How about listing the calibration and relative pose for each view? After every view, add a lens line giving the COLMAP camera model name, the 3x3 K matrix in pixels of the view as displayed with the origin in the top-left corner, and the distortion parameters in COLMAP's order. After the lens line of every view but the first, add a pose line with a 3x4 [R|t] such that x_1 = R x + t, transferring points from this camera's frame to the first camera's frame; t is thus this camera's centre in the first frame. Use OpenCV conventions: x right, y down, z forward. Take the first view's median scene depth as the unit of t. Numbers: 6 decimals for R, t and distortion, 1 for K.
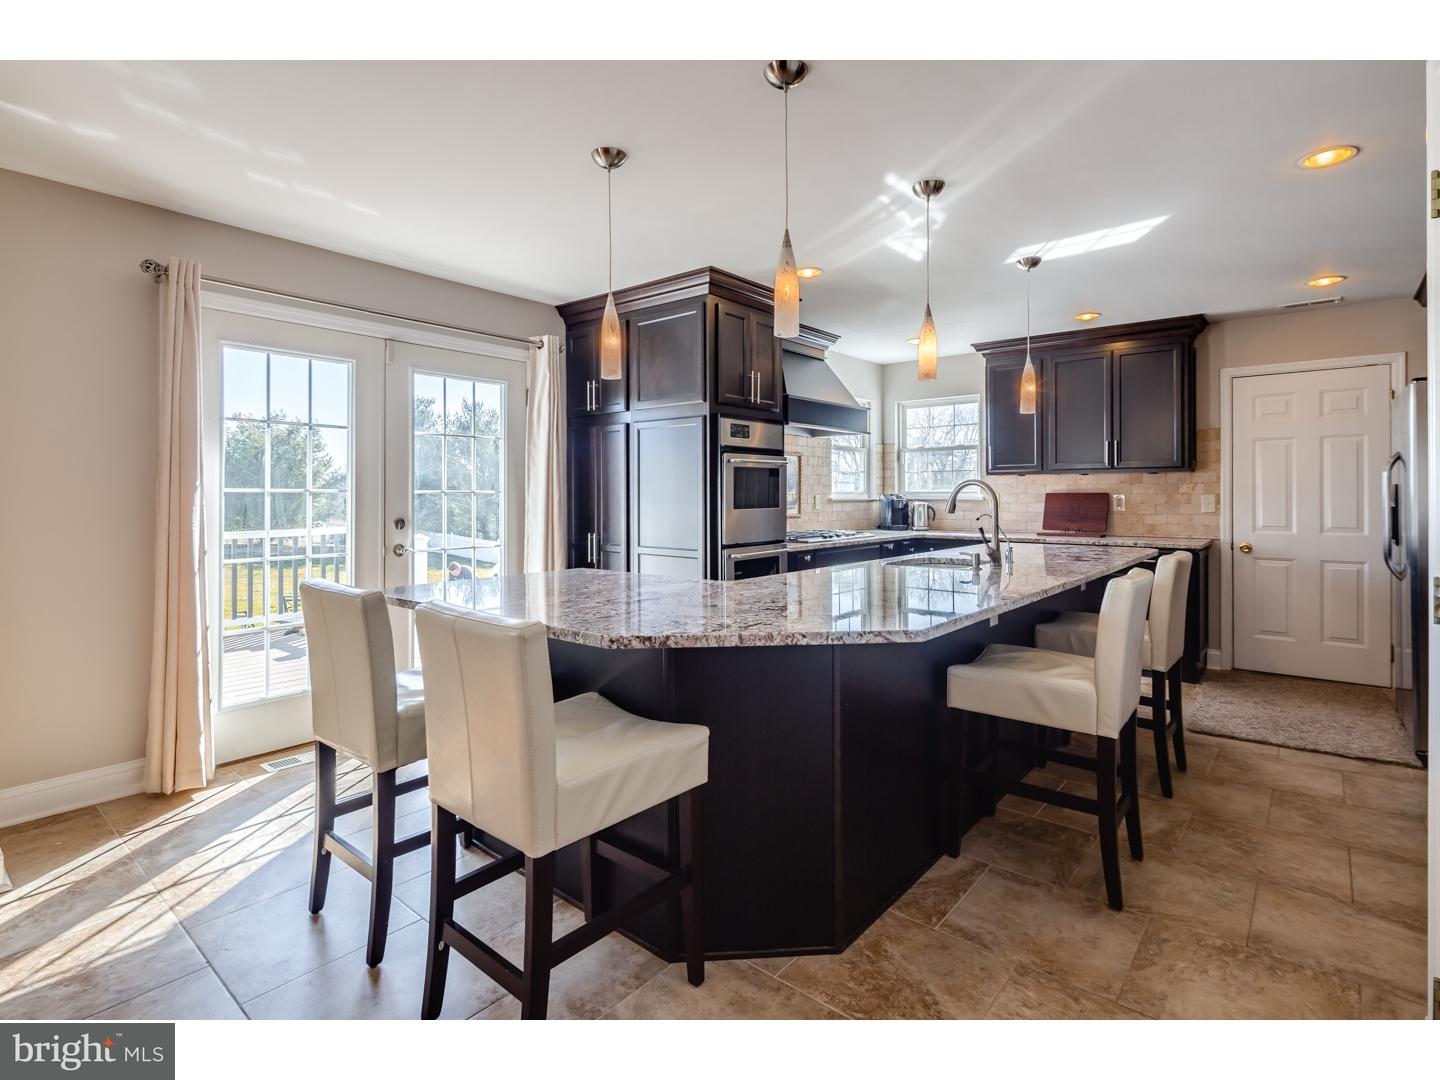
lens RADIAL K [[694.6, 0, 731.6], [0, 694.6, 496.9], [0, 0, 1]] dist [0.008524, -0.004945]
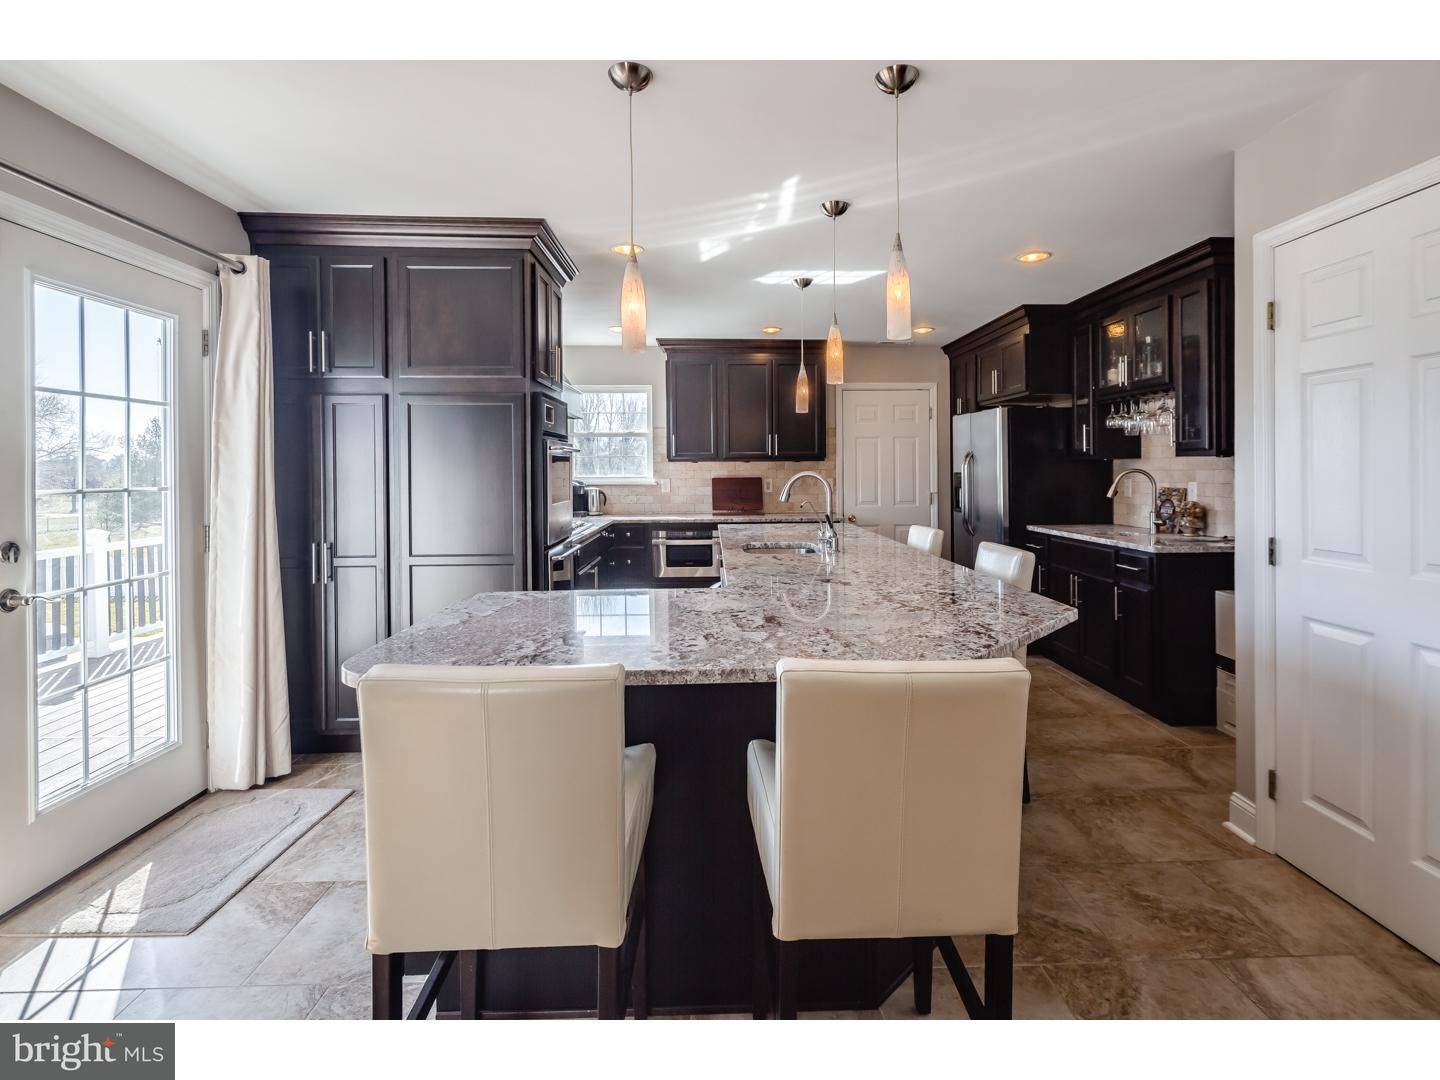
lens RADIAL K [[694.6, 0, 723.8], [0, 694.6, 465.0], [0, 0, 1]] dist [0.008524, -0.004945]
pose [[0.750611, 0.002334, 0.660740, -0.349273], [0.007414, 0.999901, -0.011955, -0.016096], [-0.660703, 0.013872, 0.750519, 0.176439]]
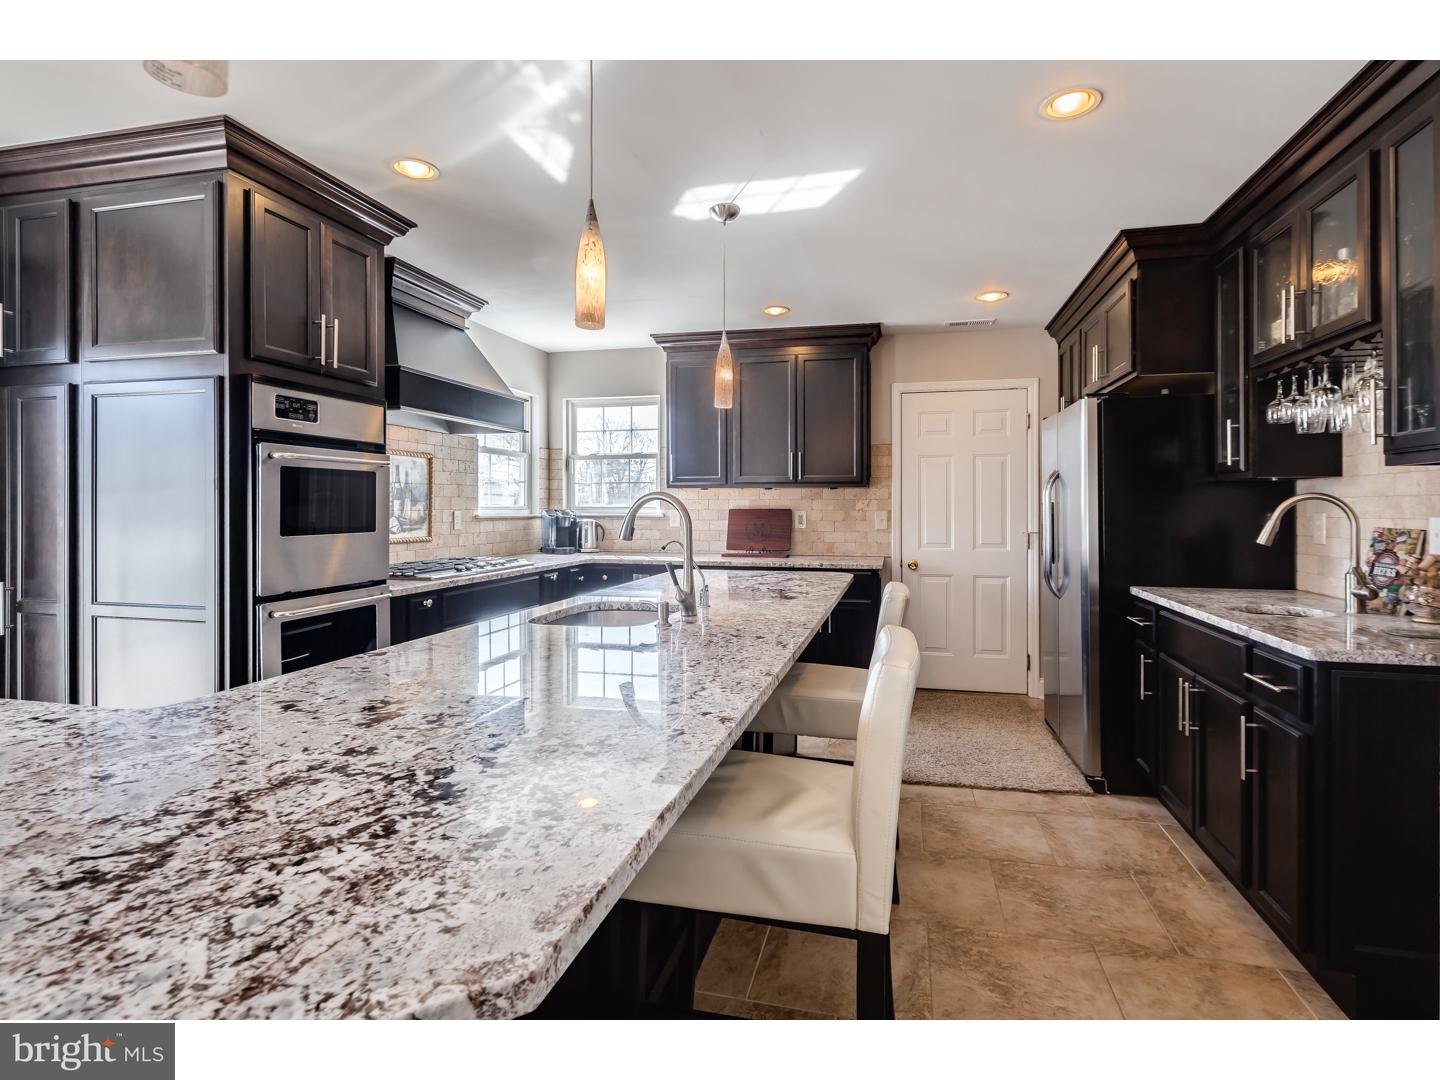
lens RADIAL K [[694.6, 0, 731.5], [0, 694.6, 502.6], [0, 0, 1]] dist [0.008524, -0.004945]
pose [[0.898126, 0.006092, 0.439696, 0.075693], [-0.001424, 0.999939, -0.010945, -0.004742], [-0.439736, 0.009204, 0.898080, 0.242159]]
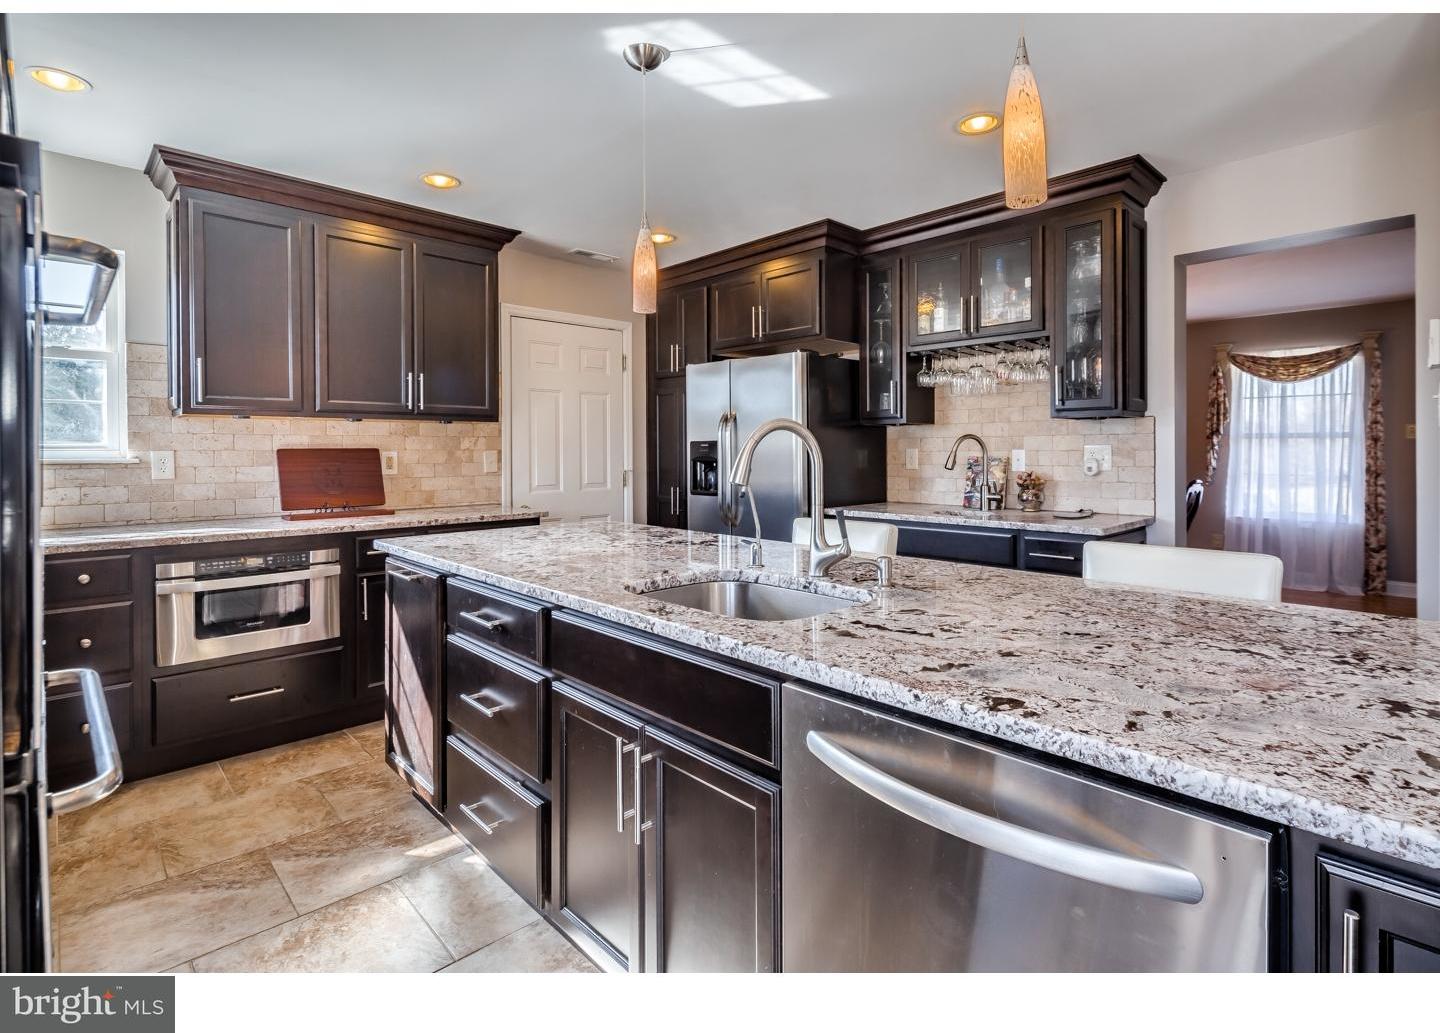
lens RADIAL K [[709.6, 0, 741.6], [0, 709.6, 447.6], [0, 0, 1]] dist [0.004428, -0.000583]
pose [[0.105349, 0.005538, 0.994420, -0.134218], [0.007676, 0.999950, -0.006382, 0.000444], [-0.994406, 0.008306, 0.105301, 0.682199]]
